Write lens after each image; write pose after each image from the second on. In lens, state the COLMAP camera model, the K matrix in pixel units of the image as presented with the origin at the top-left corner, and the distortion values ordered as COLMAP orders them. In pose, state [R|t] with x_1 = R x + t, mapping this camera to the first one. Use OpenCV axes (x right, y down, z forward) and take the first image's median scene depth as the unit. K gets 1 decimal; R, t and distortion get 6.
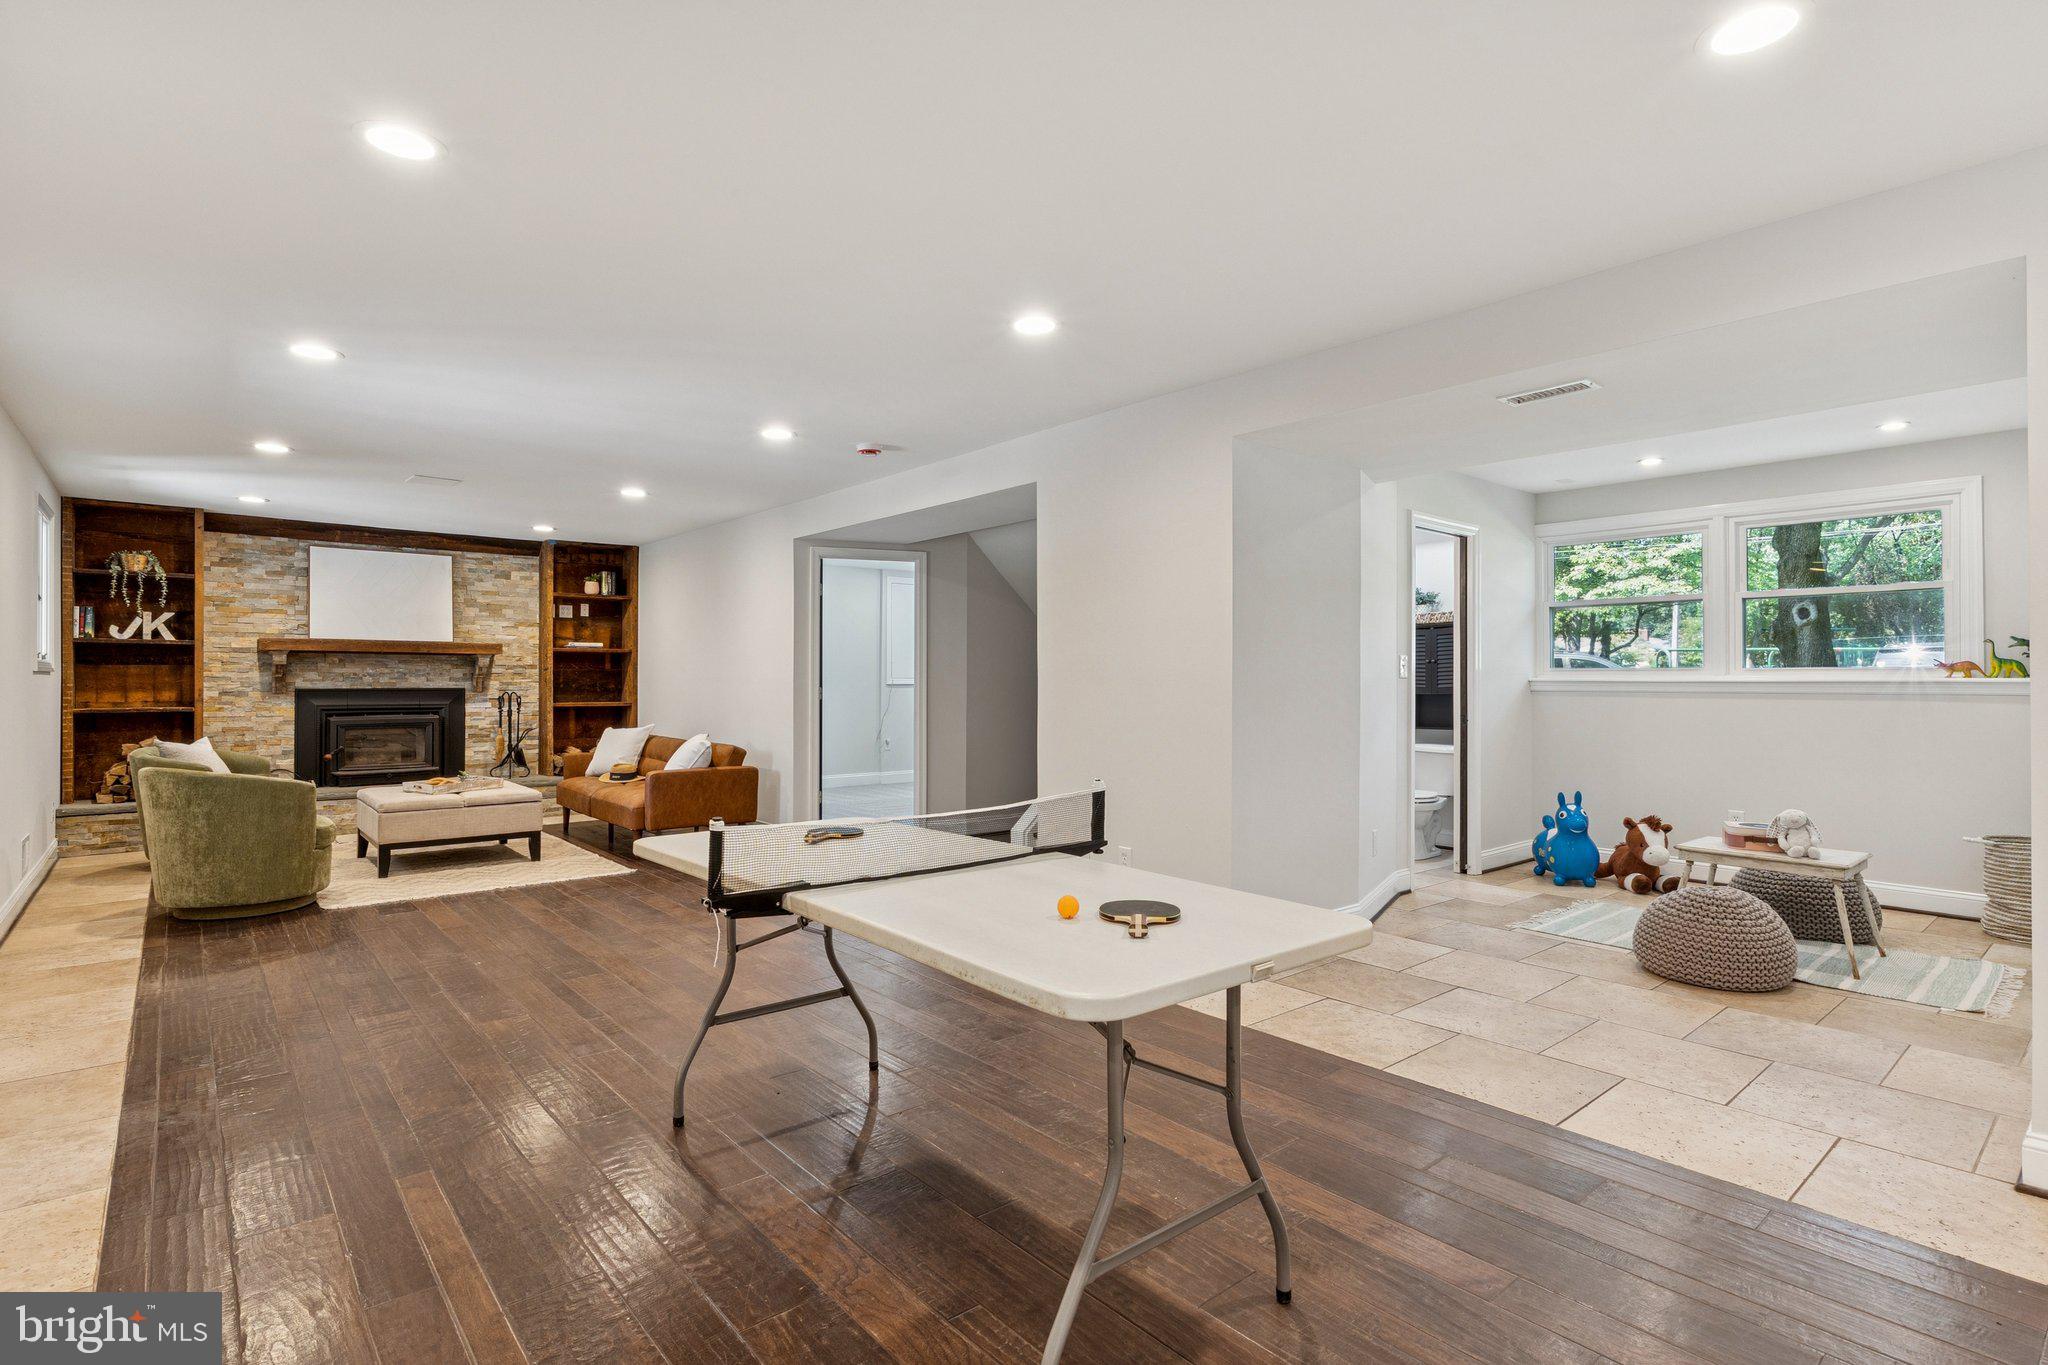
lens RADIAL K [[1002.0, 0, 1016.7], [0, 1002.0, 680.7], [0, 0, 1]] dist [-0.001208, -0.001120]
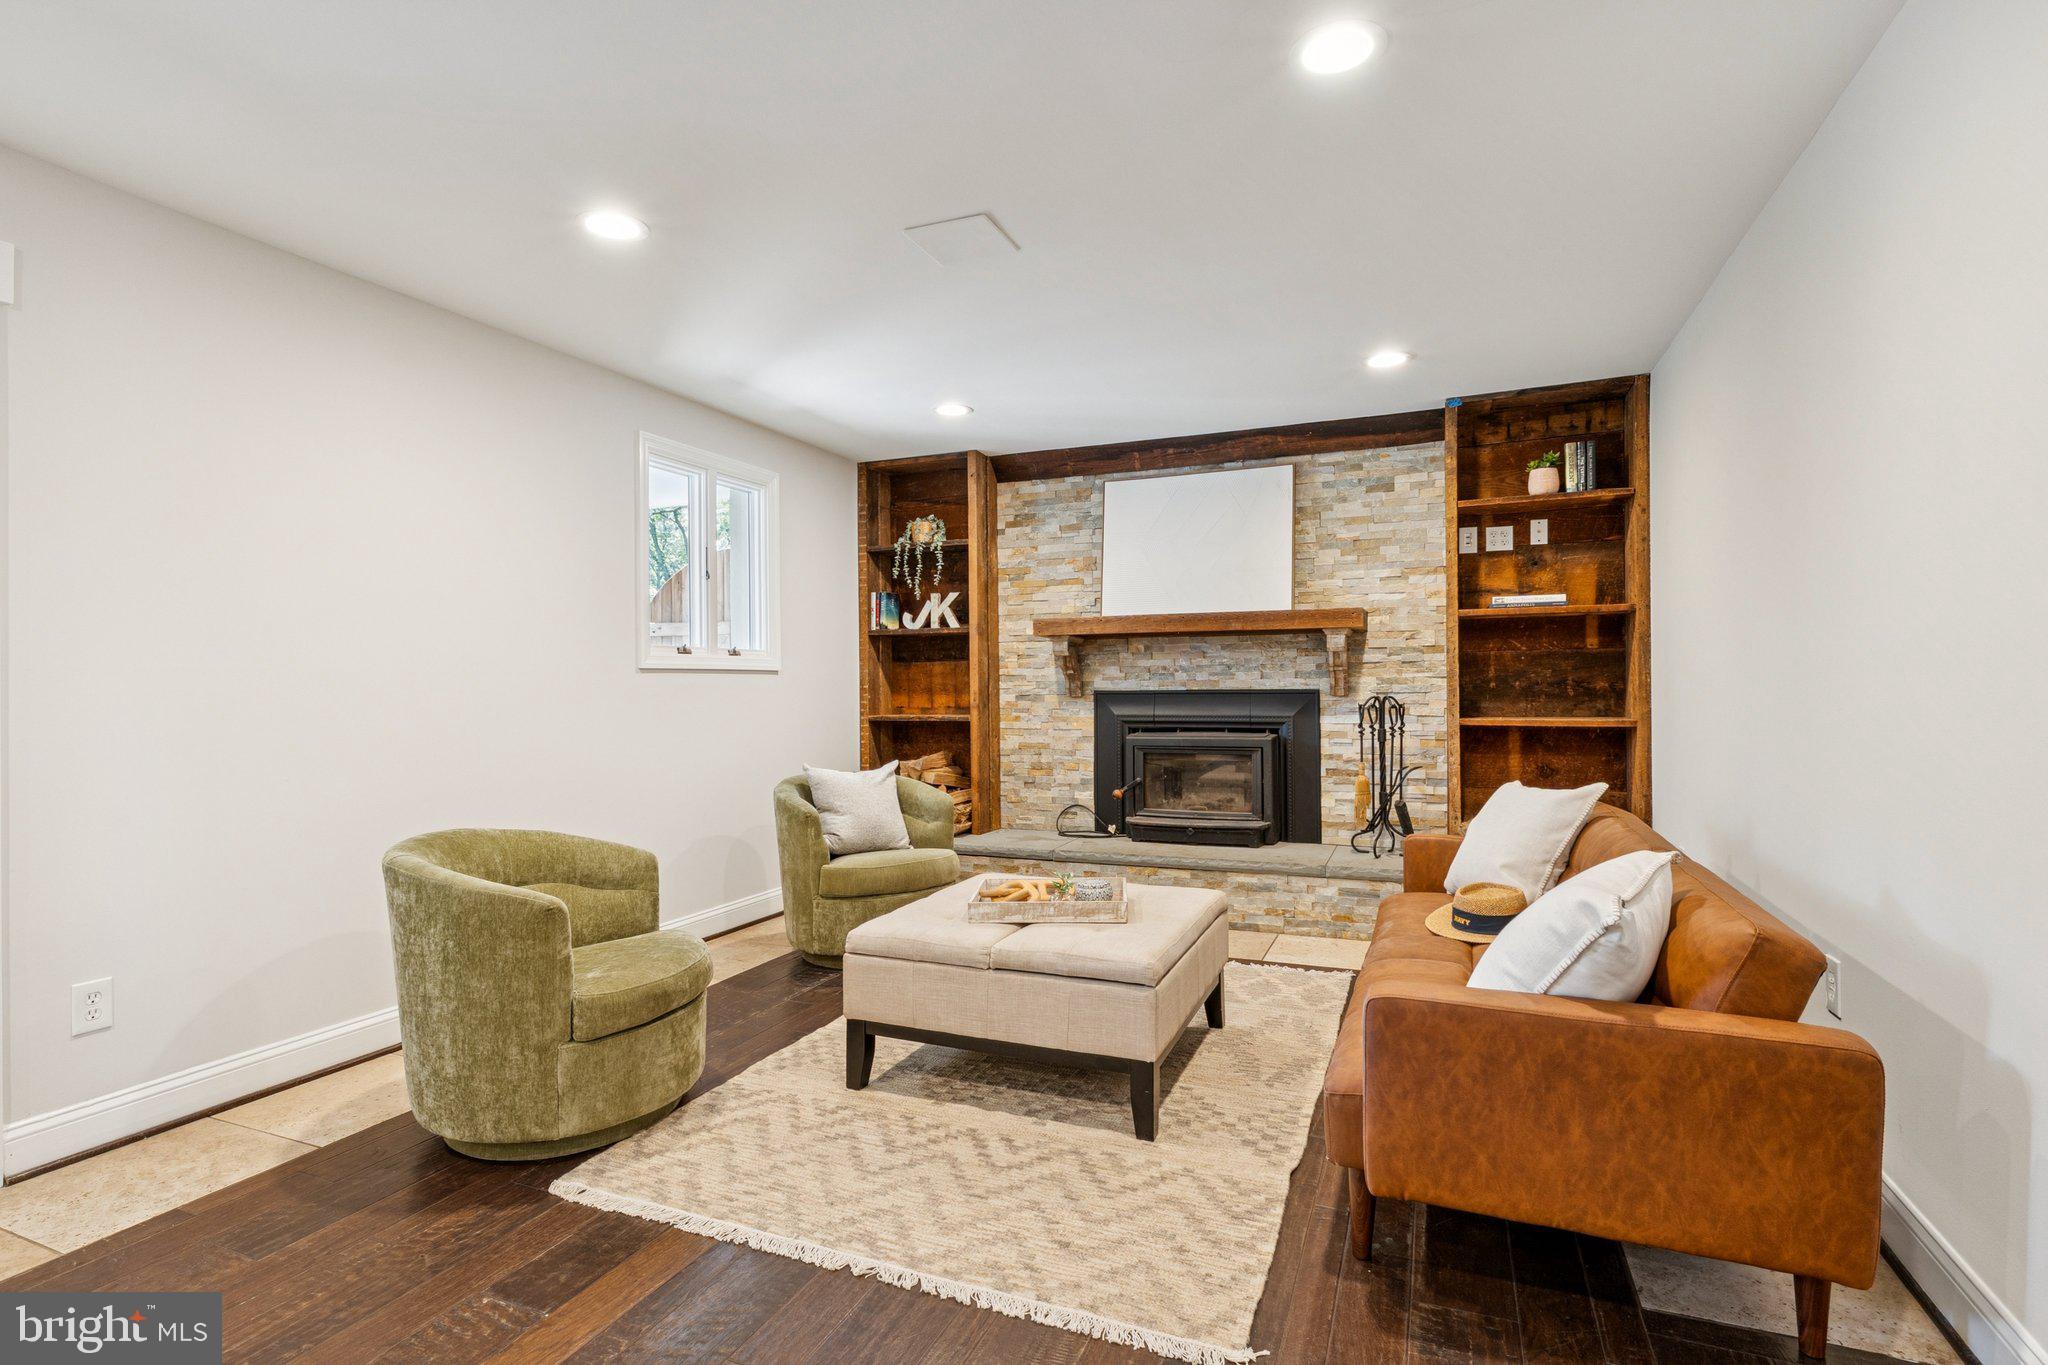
lens RADIAL K [[1002.0, 0, 1003.6], [0, 1002.0, 679.7], [0, 0, 1]] dist [-0.001208, -0.001120]
pose [[0.453321, -0.009992, -0.891291, -0.122121], [0.009451, 0.999935, -0.006403, 0.004063], [0.891297, -0.005521, 0.453386, 0.598173]]
